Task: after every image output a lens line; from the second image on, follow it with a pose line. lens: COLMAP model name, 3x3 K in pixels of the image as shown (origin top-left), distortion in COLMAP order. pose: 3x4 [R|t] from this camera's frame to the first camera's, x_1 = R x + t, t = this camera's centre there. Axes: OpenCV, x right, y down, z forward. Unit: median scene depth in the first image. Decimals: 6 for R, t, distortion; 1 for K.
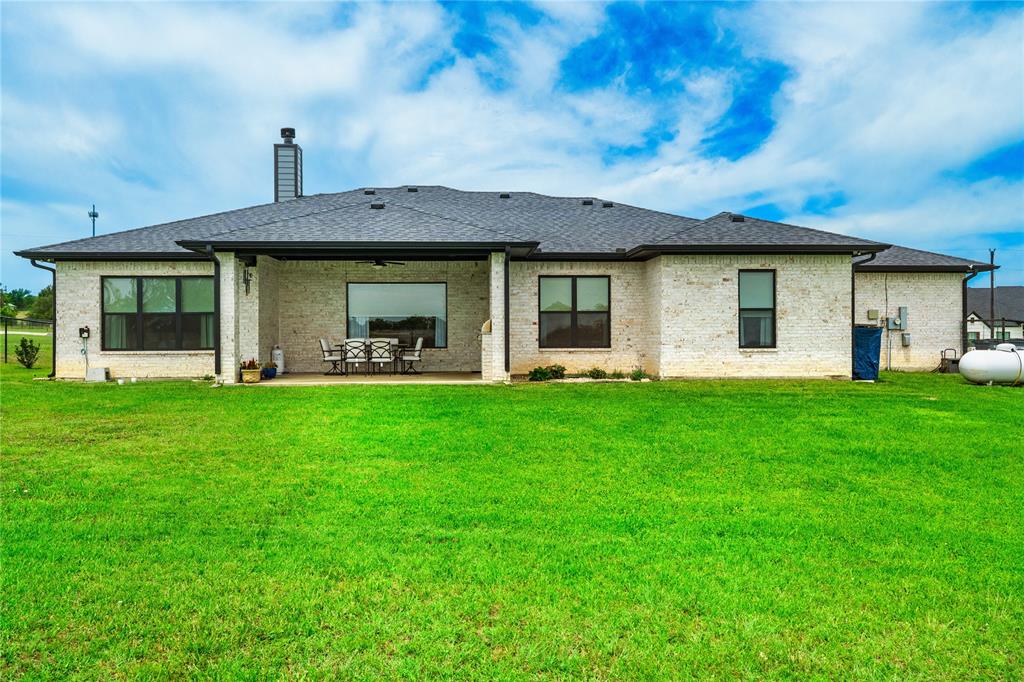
lens RADIAL K [[828.9, 0, 512.4], [0, 828.9, 337.4], [0, 0, 1]] dist [0.005309, 0.000516]
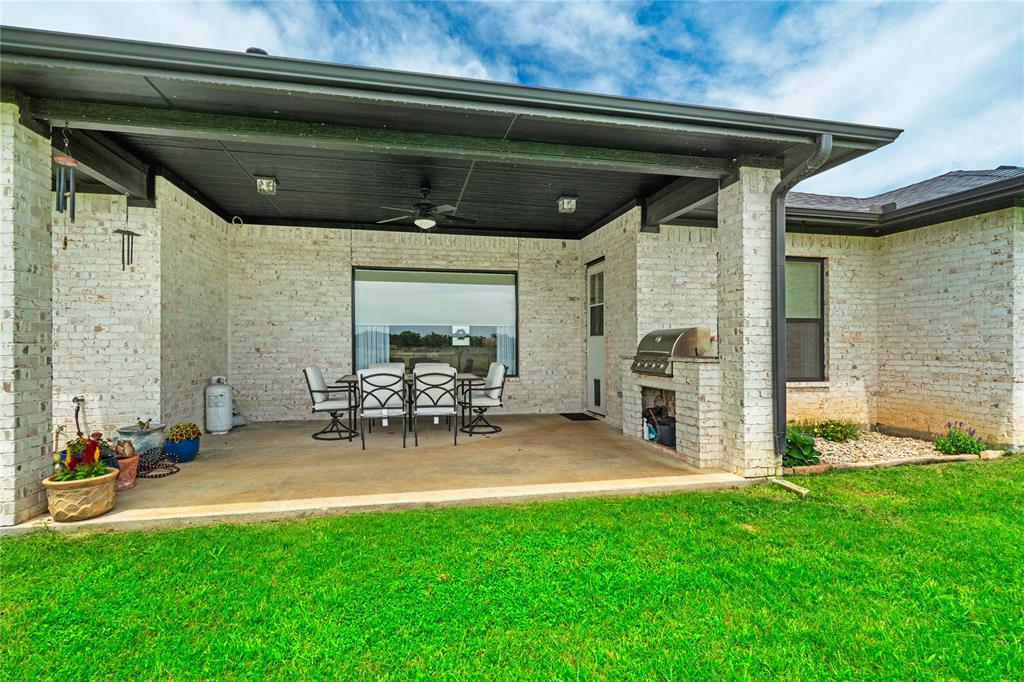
lens RADIAL K [[492.7, 0, 510.0], [0, 492.7, 346.4], [0, 0, 1]] dist [-0.006054, -0.000590]
pose [[0.985833, 0.004199, 0.167677, -0.159245], [-0.004311, 0.999991, 0.000303, -0.011088], [-0.167674, -0.001021, 0.985842, 0.685056]]
